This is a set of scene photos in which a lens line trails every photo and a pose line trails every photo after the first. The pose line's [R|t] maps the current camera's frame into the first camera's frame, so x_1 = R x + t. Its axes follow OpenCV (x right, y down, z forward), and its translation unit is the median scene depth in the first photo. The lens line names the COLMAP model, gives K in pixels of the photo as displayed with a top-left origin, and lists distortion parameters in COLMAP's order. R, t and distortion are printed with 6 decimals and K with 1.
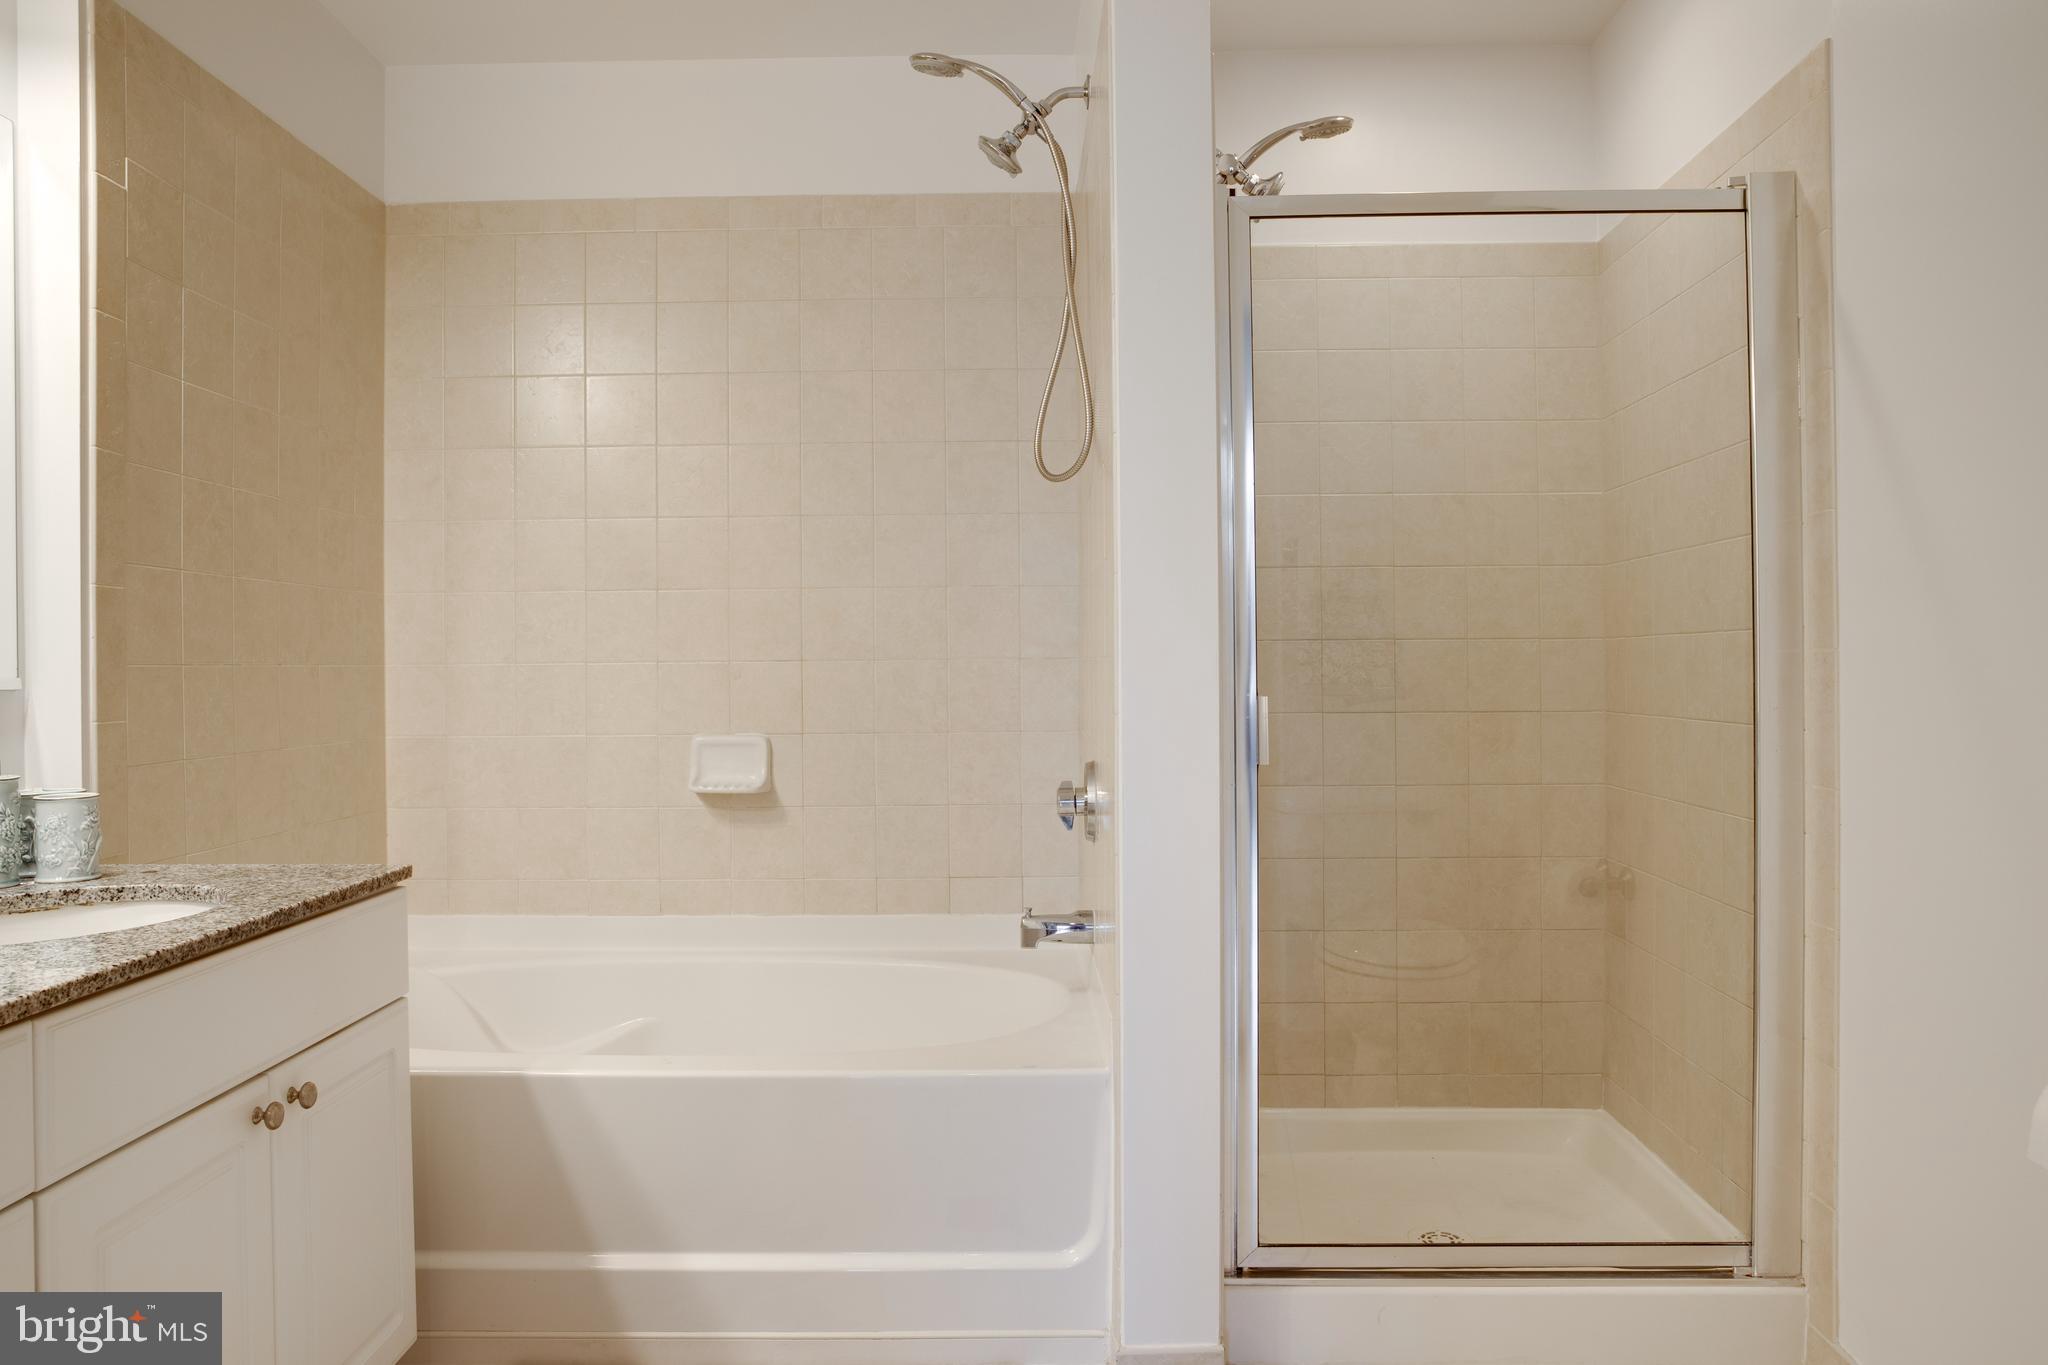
lens RADIAL K [[1428.0, 0, 1022.9], [0, 1428.0, 672.0], [0, 0, 1]] dist [-0.109314, 0.073741]
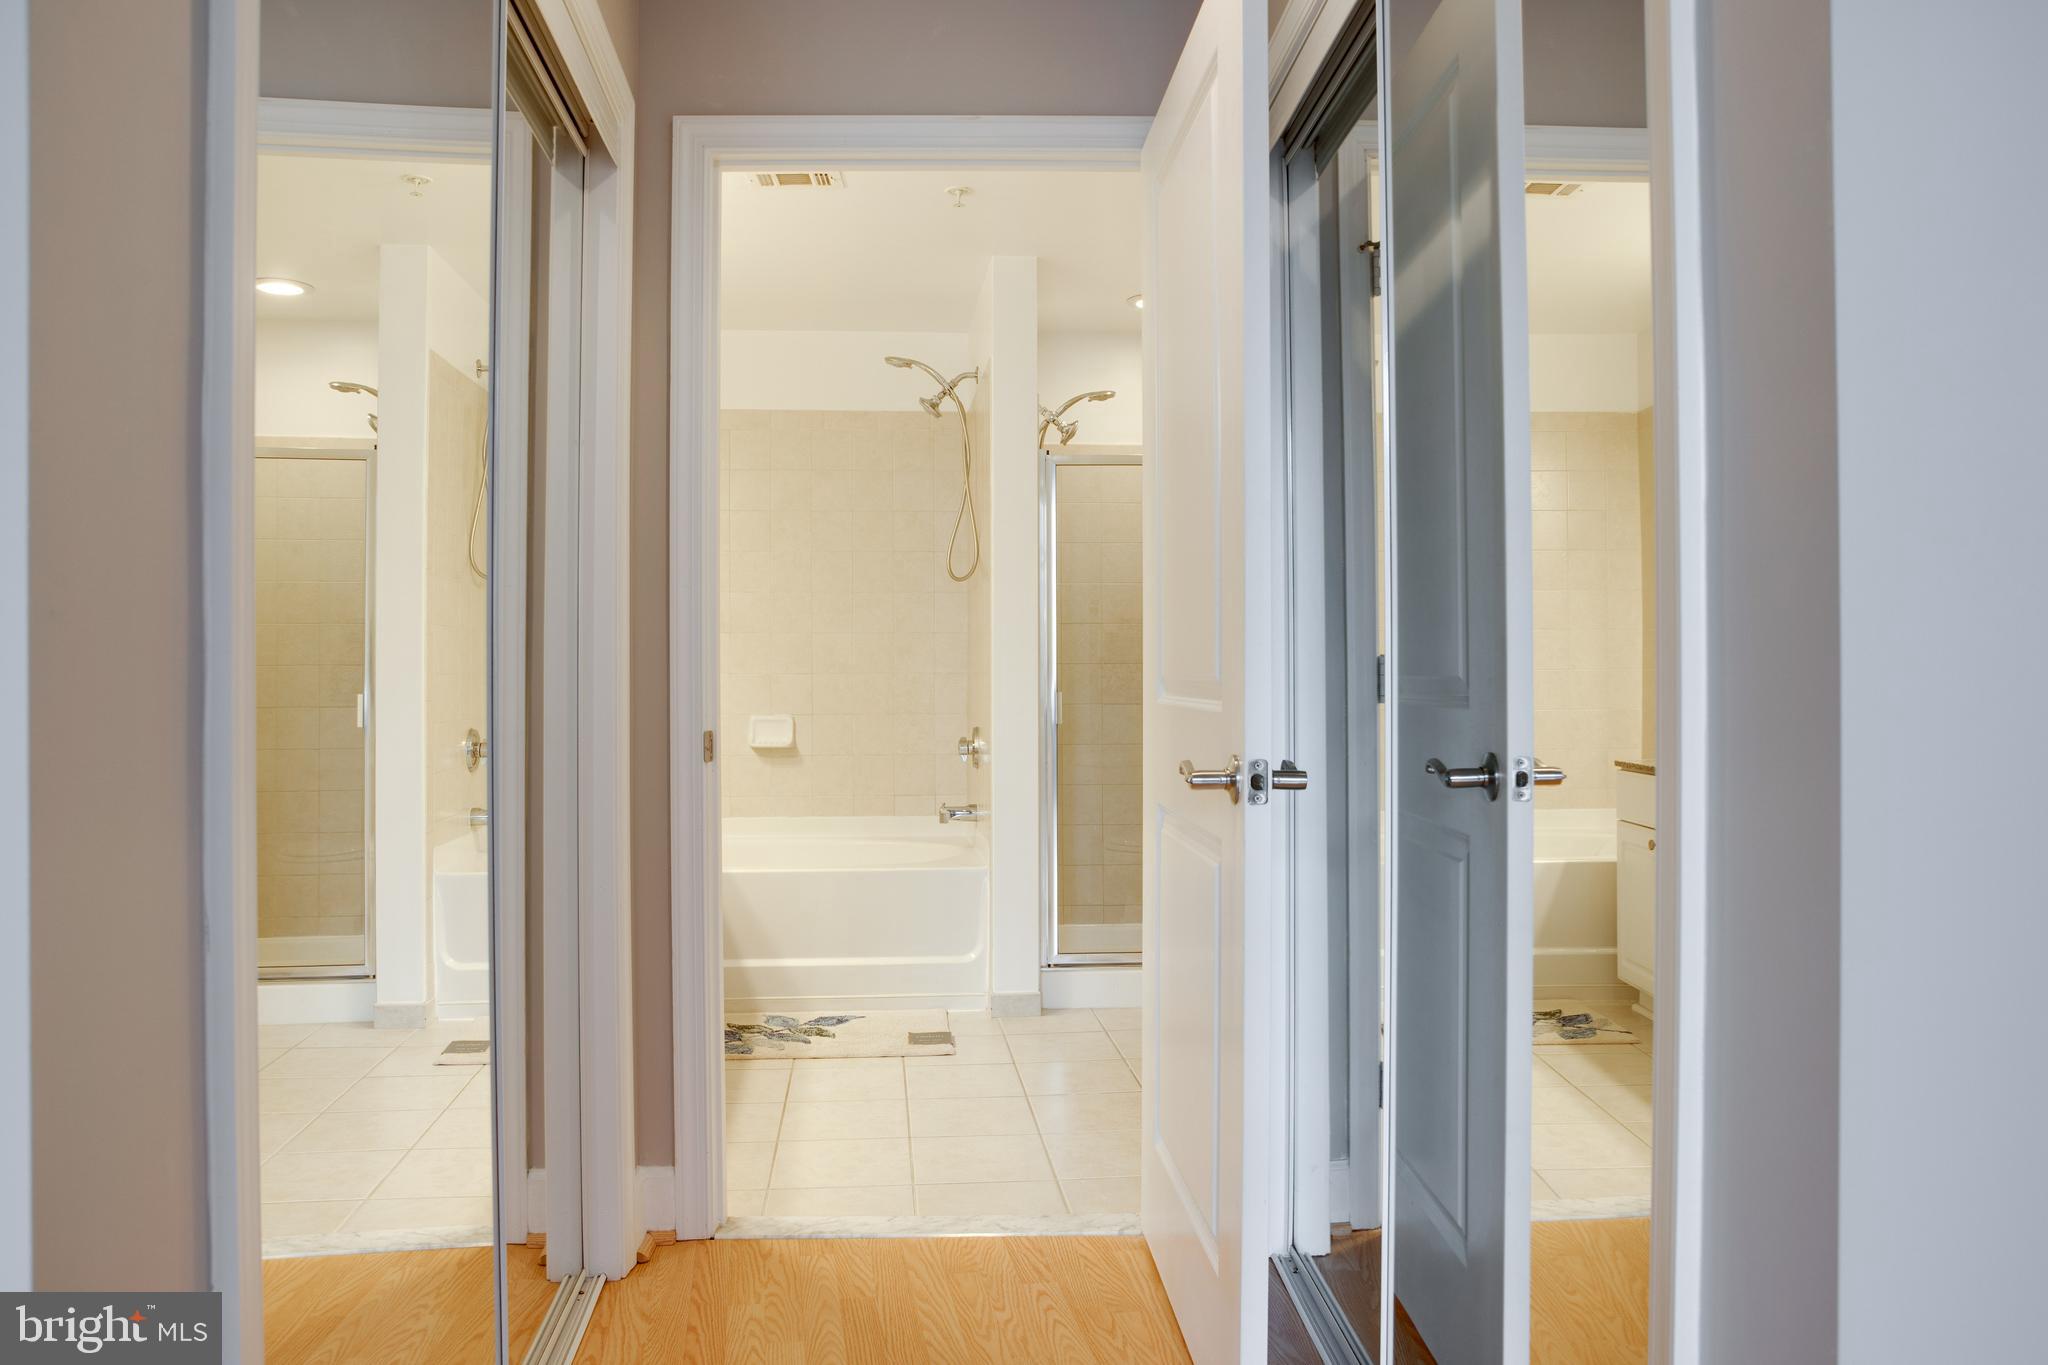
lens RADIAL K [[1428.0, 0, 1020.1], [0, 1428.0, 682.9], [0, 0, 1]] dist [-0.109314, 0.073741]
pose [[0.995846, 0.002529, 0.091016, -0.069346], [-0.002428, 0.999996, -0.001221, 0.006688], [-0.091019, 0.000995, 0.995849, -0.923964]]
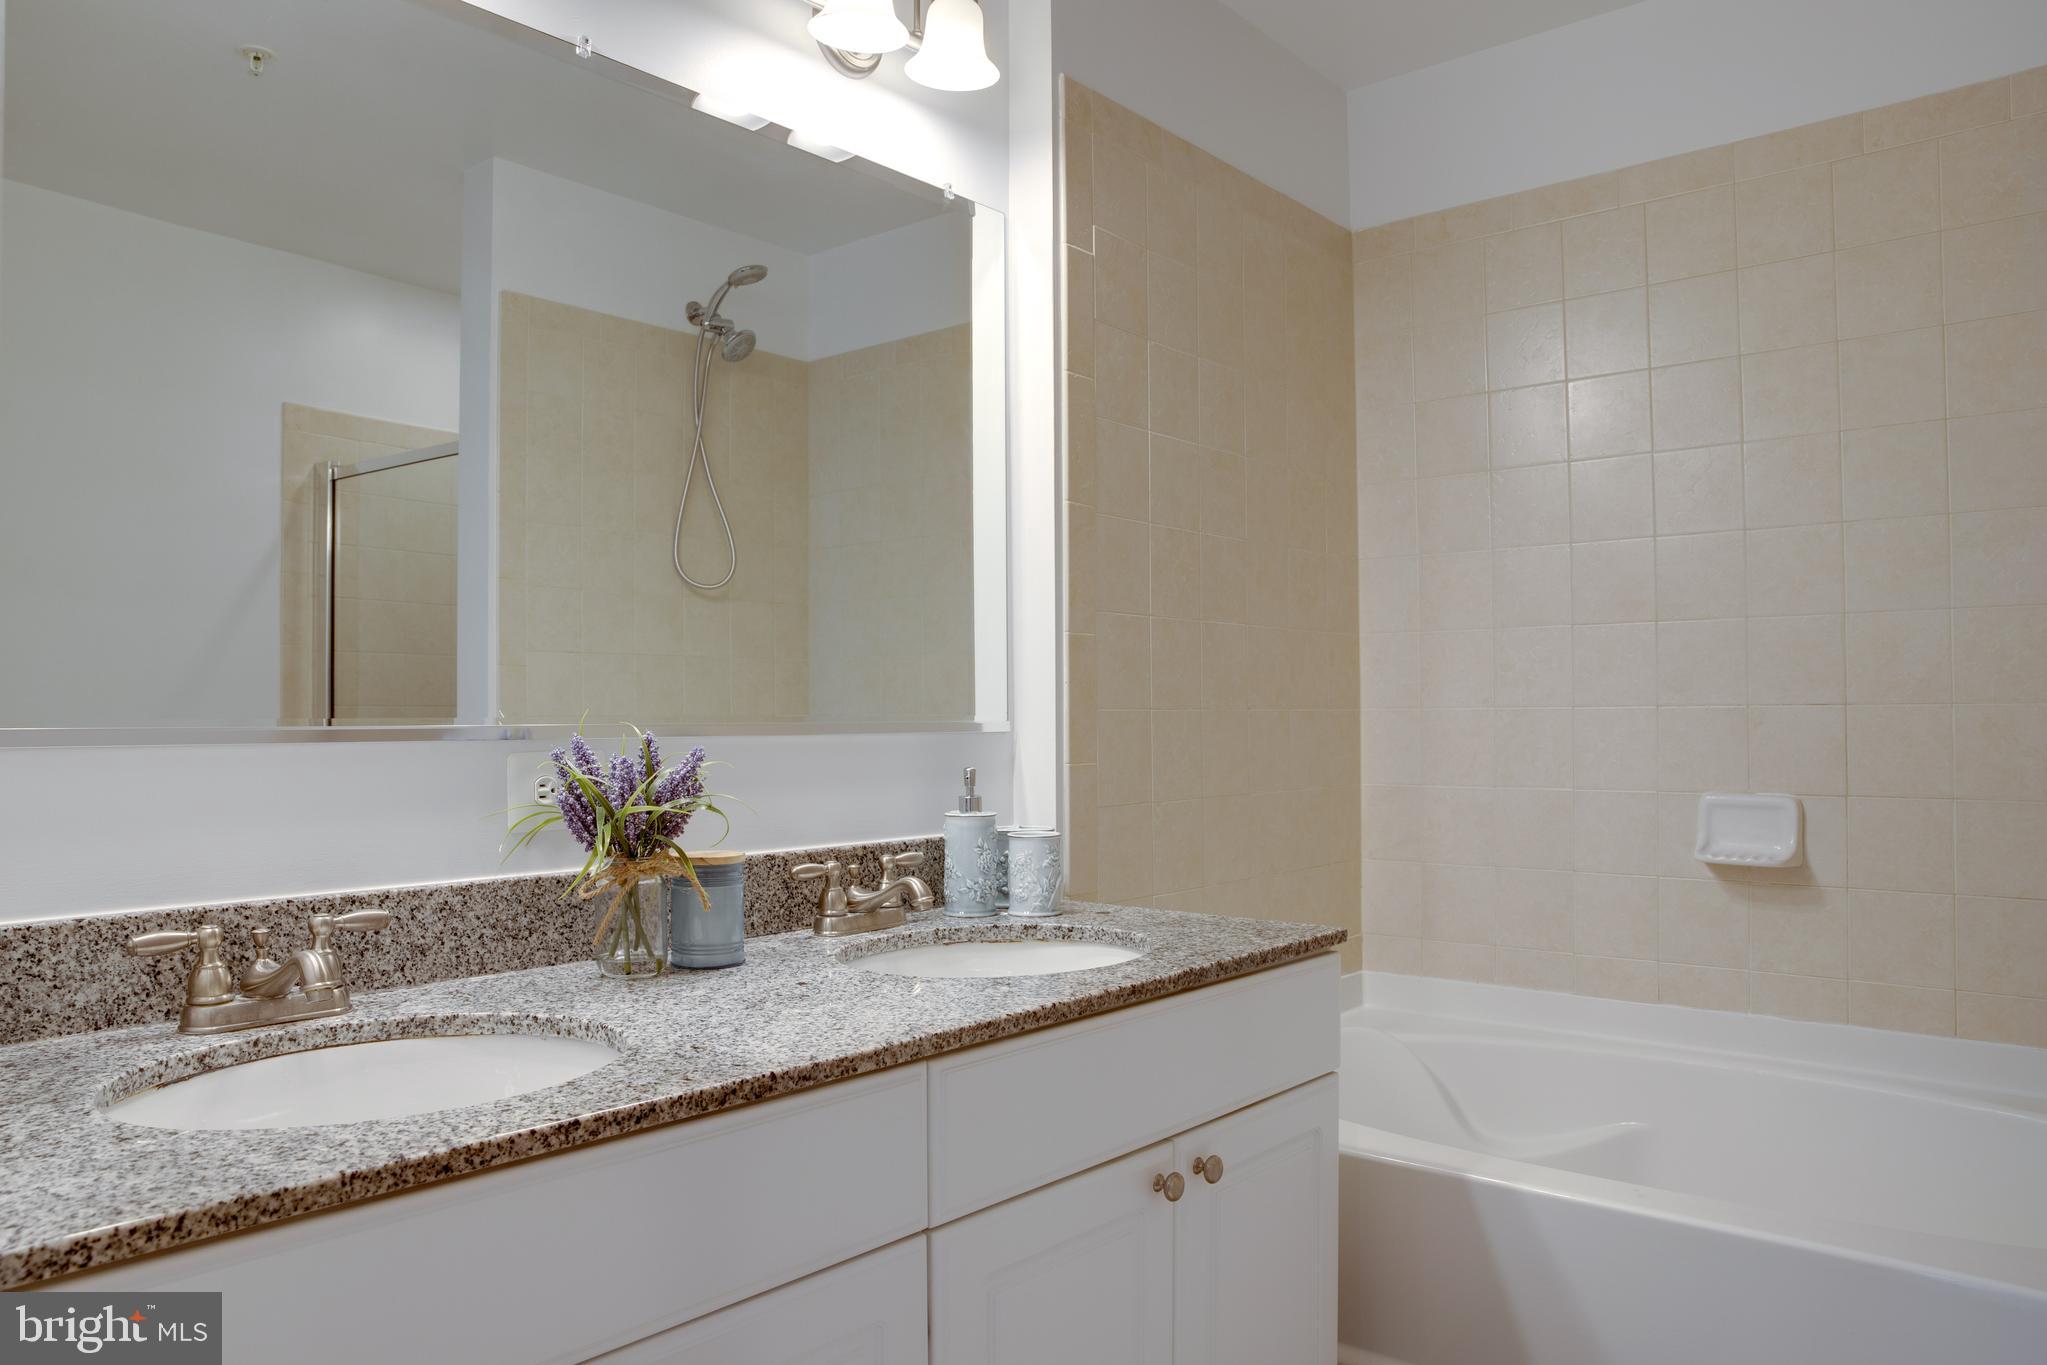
lens RADIAL K [[1427.3, 0, 1001.7], [0, 1427.3, 693.2], [0, 0, 1]] dist [-0.109314, 0.073741]
pose [[0.745603, -0.005628, -0.666367, 0.009388], [-0.004165, 0.999905, -0.013105, -0.002352], [0.666377, 0.012547, 0.745509, 0.130082]]
